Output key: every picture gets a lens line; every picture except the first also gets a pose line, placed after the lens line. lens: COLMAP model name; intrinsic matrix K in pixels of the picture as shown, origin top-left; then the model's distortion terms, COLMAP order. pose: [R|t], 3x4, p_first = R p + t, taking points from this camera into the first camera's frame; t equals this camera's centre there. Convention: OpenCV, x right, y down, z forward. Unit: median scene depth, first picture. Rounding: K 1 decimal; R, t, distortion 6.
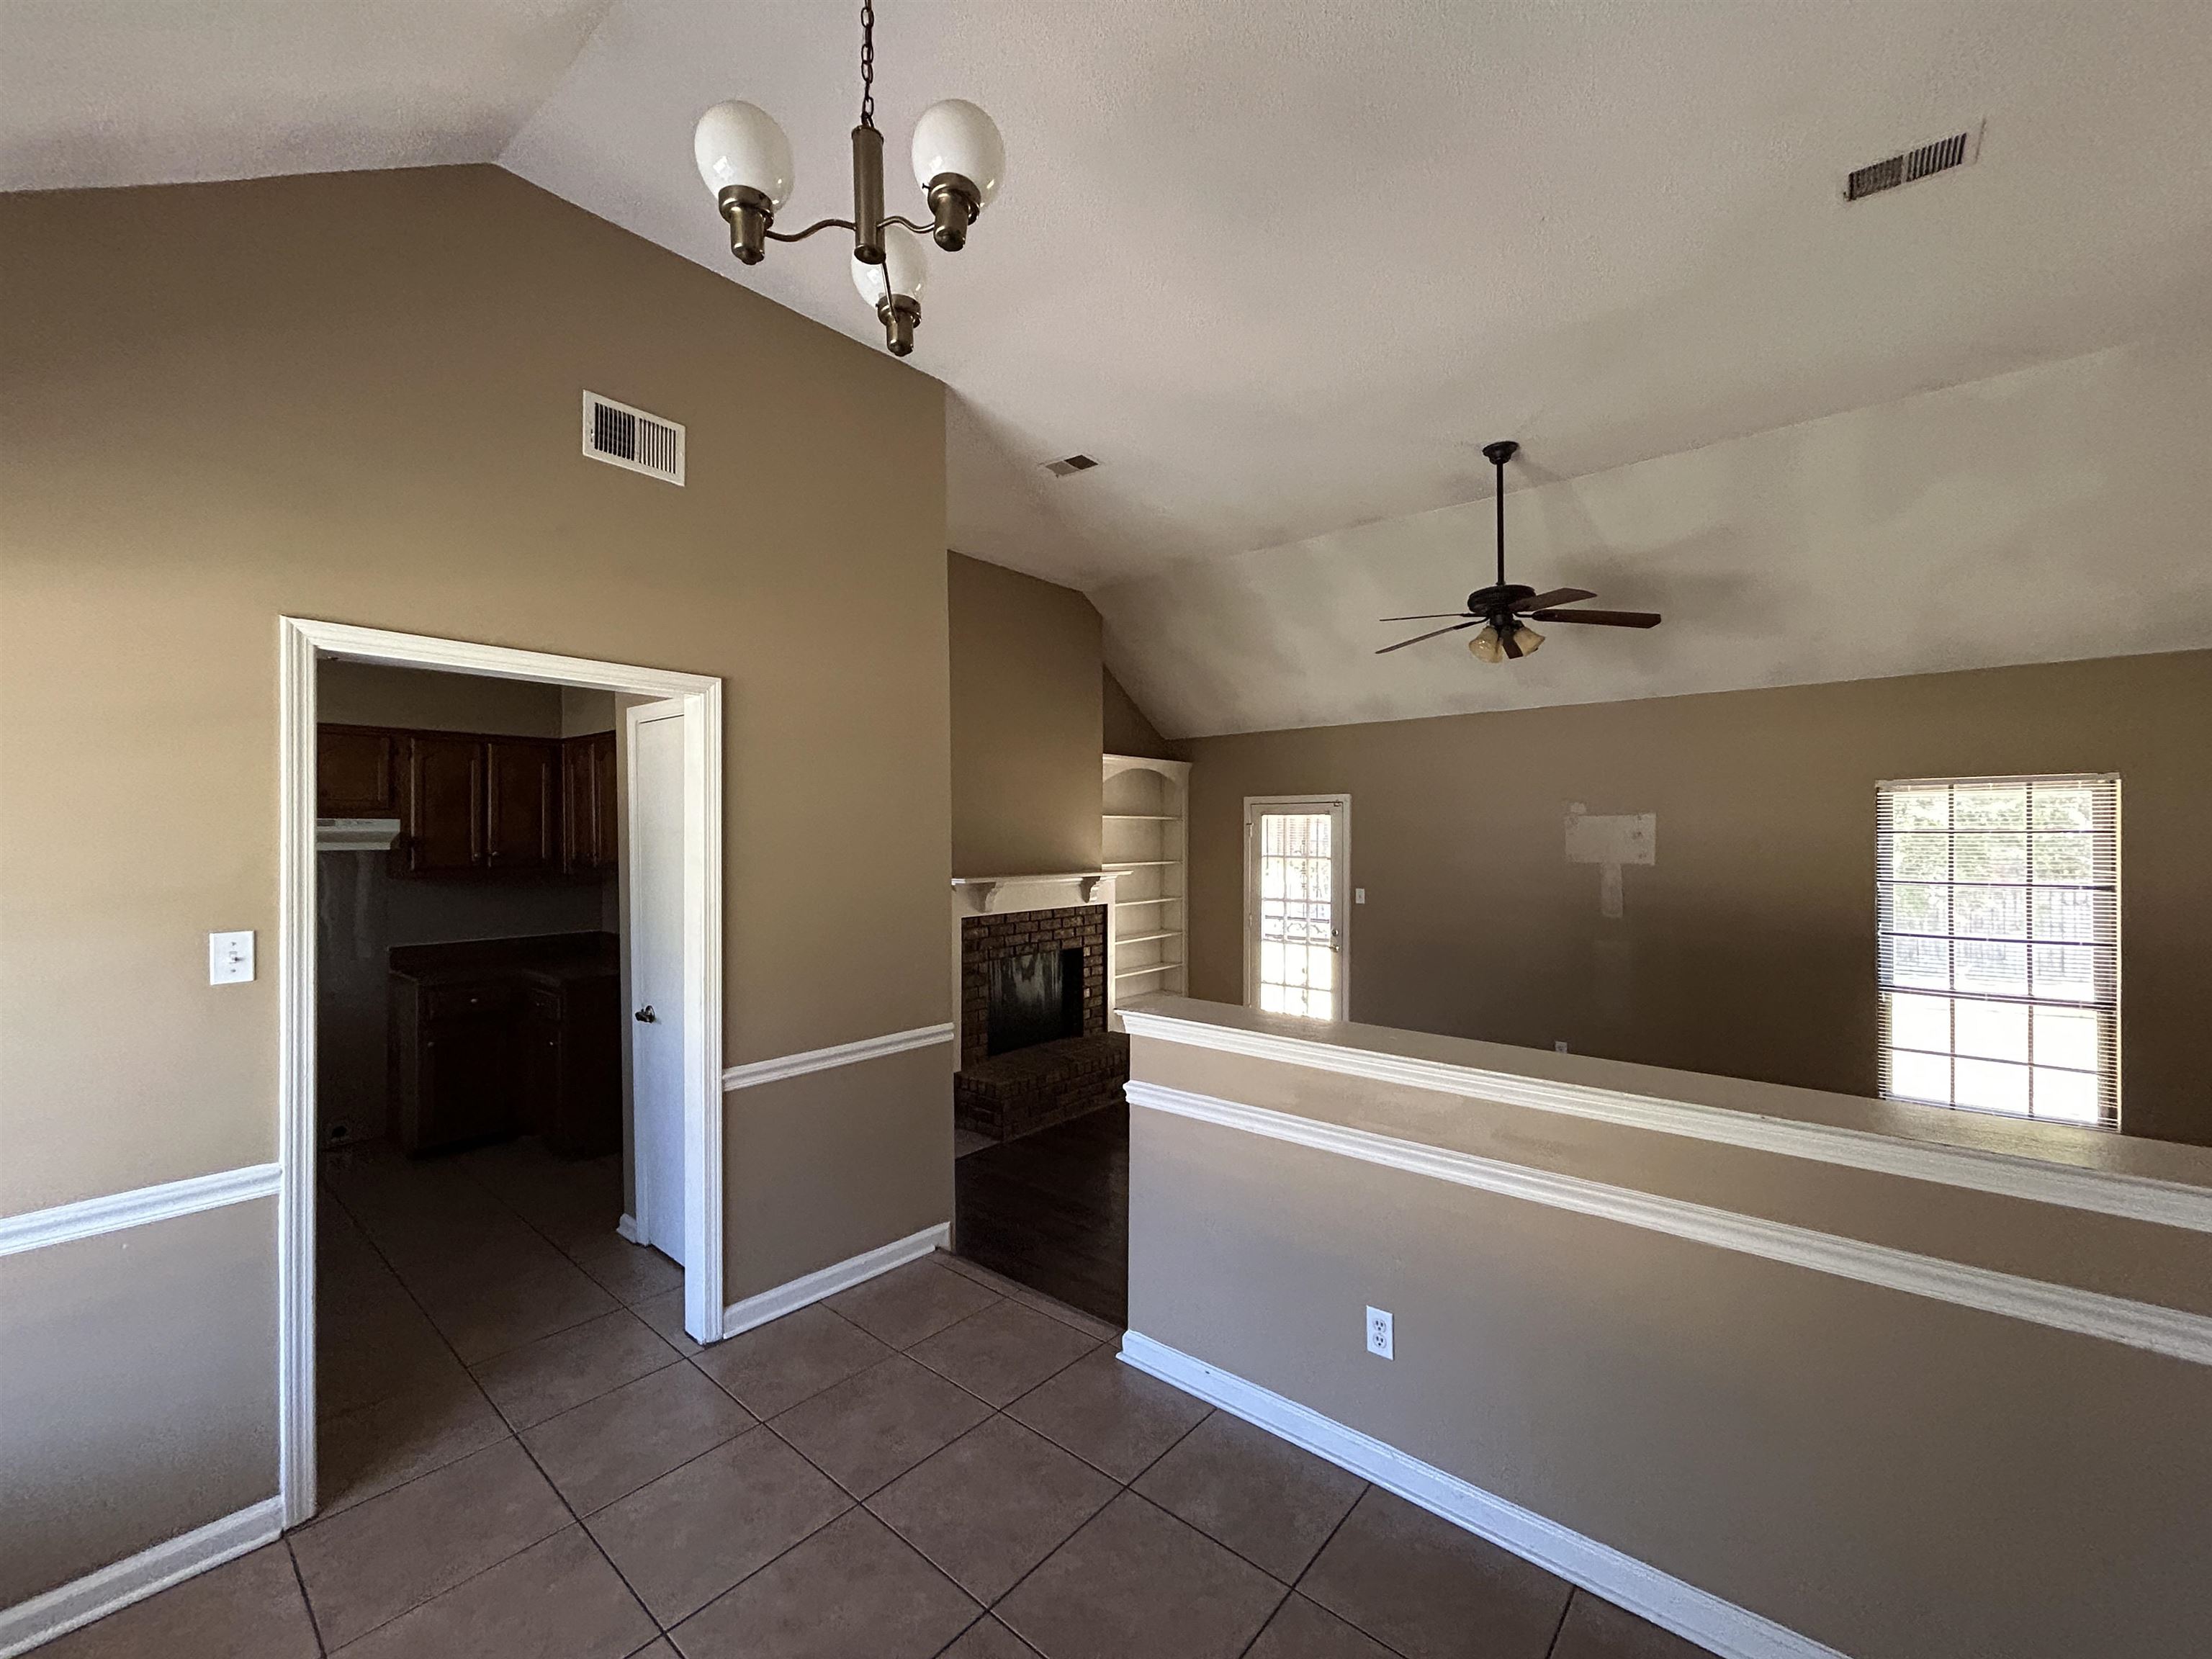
lens RADIAL K [[899.2, 0, 1106.0], [0, 899.2, 829.5], [0, 0, 1]] dist [-0.000541, -0.000002]
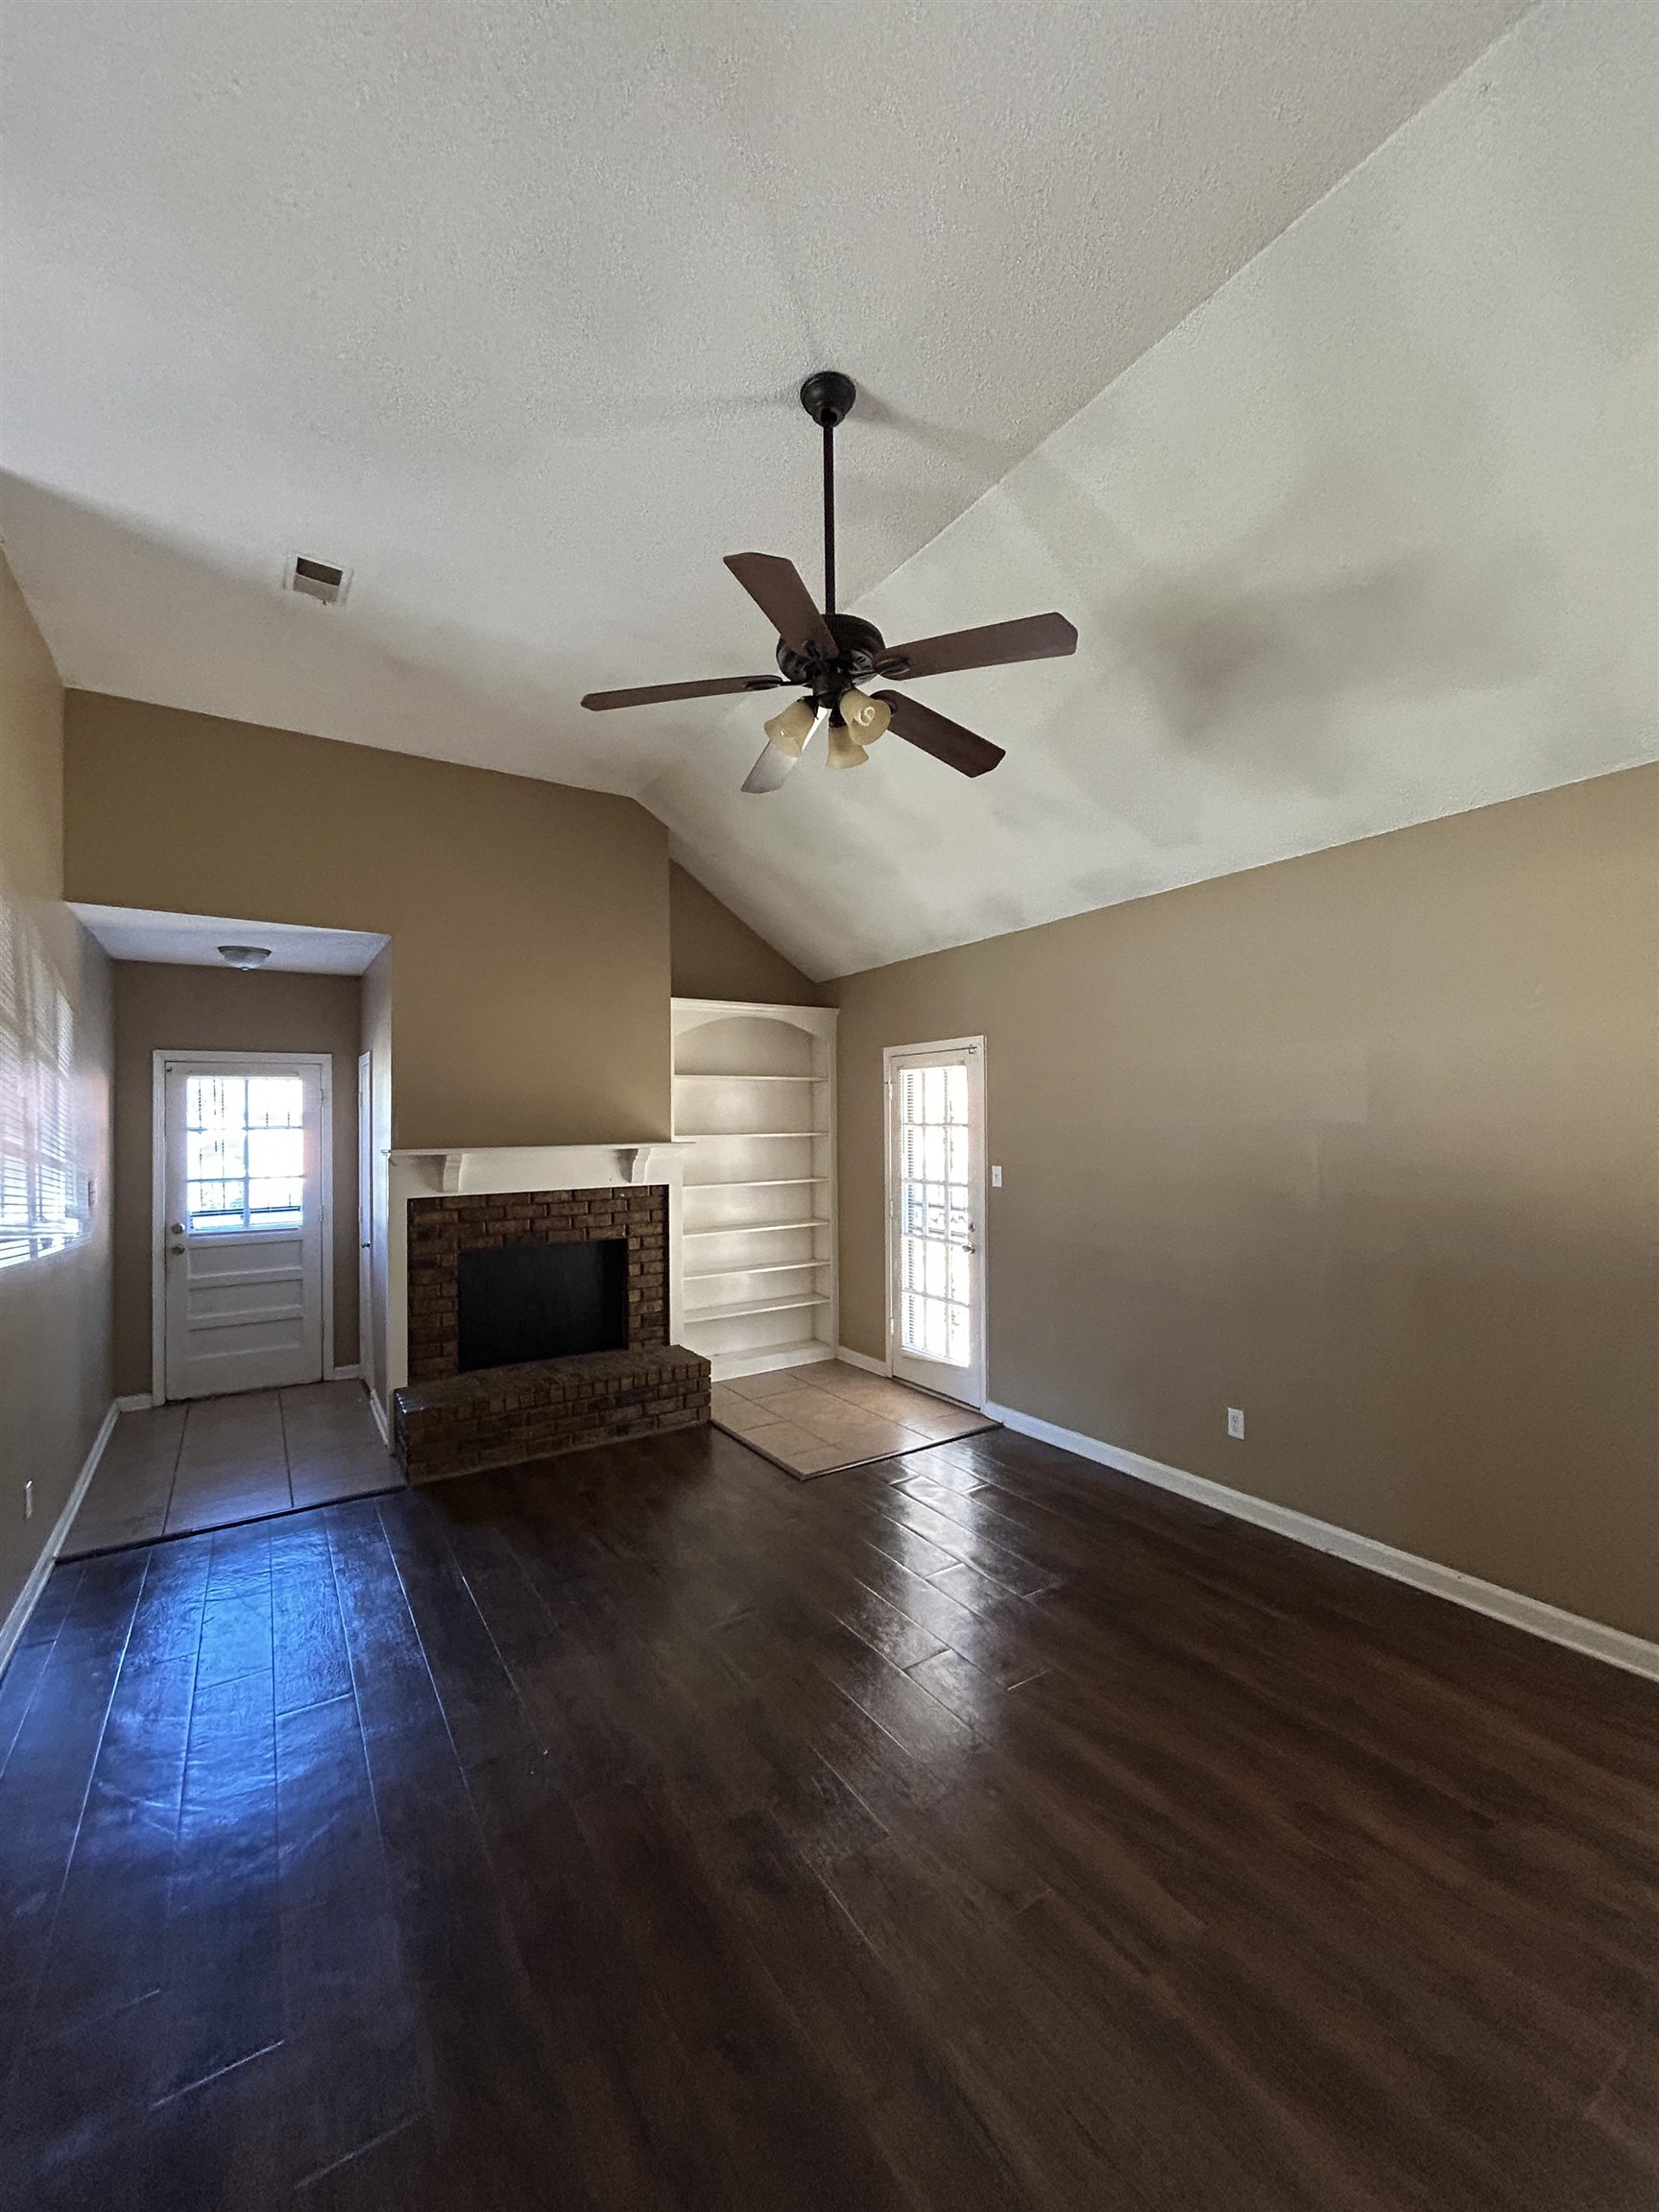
lens RADIAL K [[899.2, 0, 829.5], [0, 899.2, 1106.0], [0, 0, 1]] dist [-0.000541, -0.000002]
pose [[0.956230, -0.017978, -0.292063, 0.373171], [0.014789, 0.999804, -0.013125, 0.025879], [0.292242, 0.008231, 0.956309, 0.278965]]
